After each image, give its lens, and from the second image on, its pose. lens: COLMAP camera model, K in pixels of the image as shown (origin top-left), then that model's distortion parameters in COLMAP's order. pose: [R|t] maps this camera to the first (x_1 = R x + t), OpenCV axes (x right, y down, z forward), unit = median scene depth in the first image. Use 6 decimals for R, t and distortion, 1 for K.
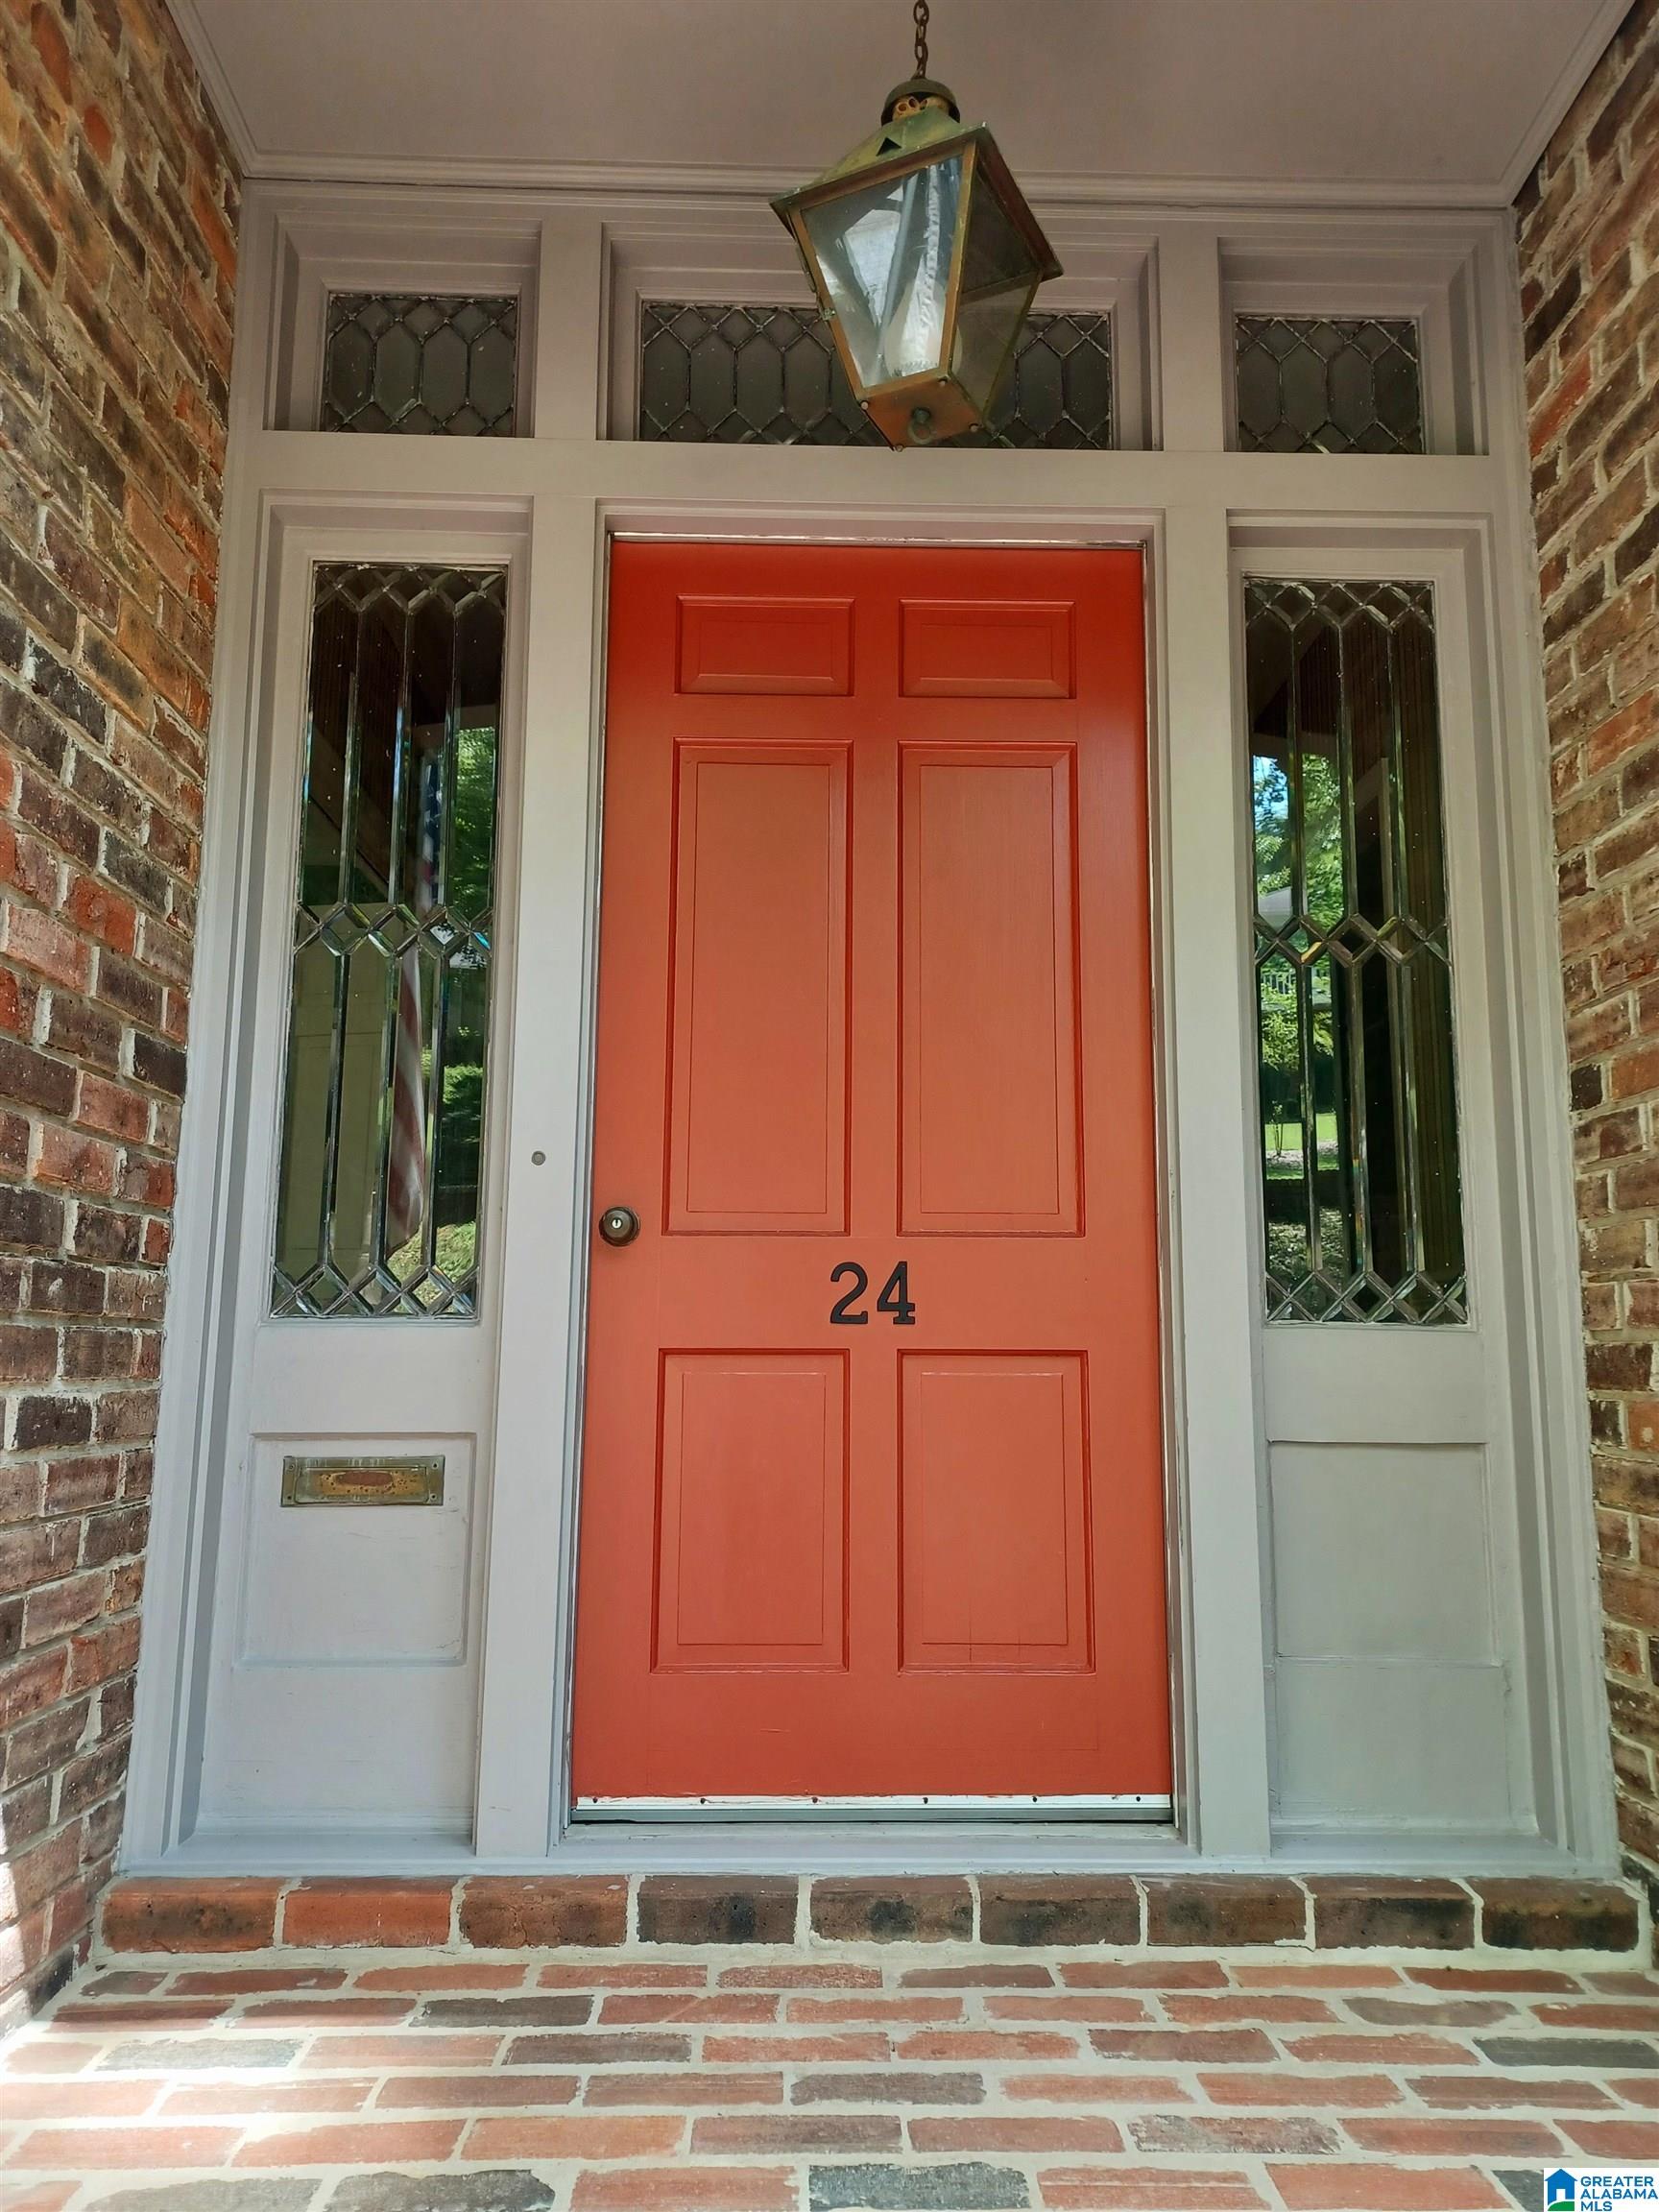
lens RADIAL K [[1601.7, 0, 844.1], [0, 1601.7, 1103.6], [0, 0, 1]] dist [0.045457, -0.005354]
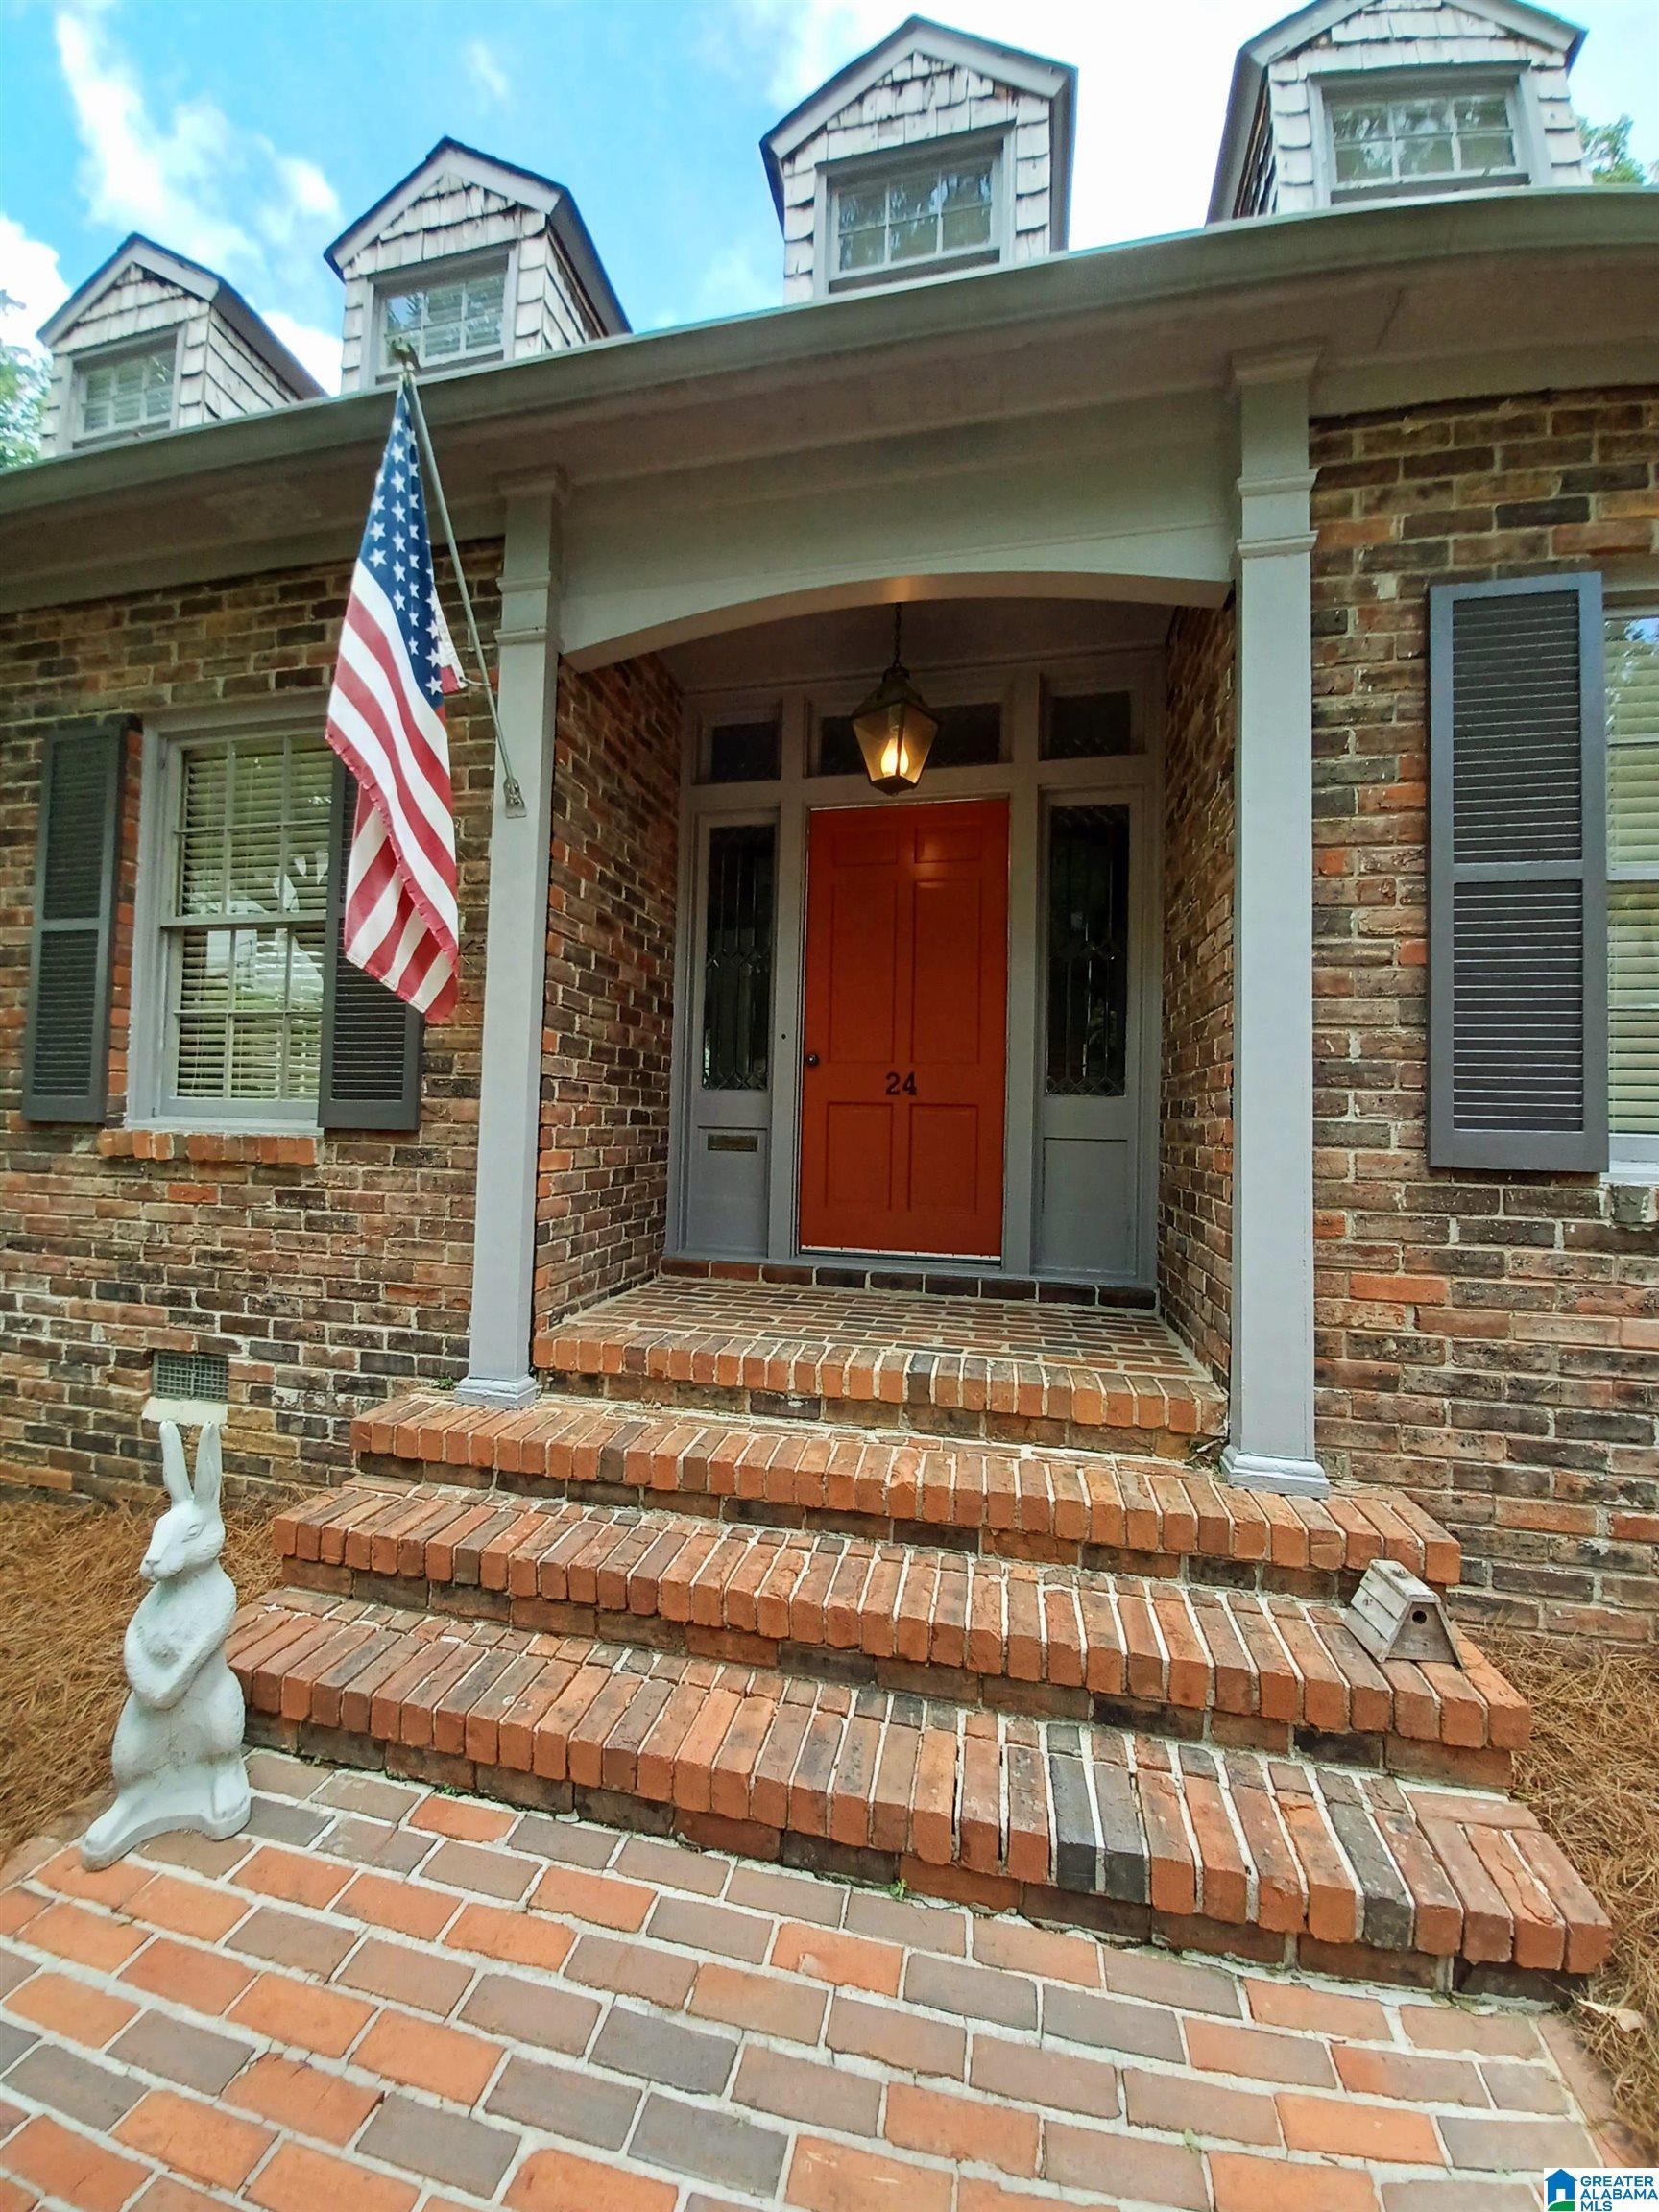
lens RADIAL K [[844.7, 0, 811.1], [0, 844.7, 1103.9], [0, 0, 1]] dist [0.001077, 0.000074]
pose [[0.968578, 0.014249, -0.248303, 0.258363], [0.016870, 0.992295, 0.122746, -0.035271], [0.248139, -0.123078, 0.960874, -0.524029]]
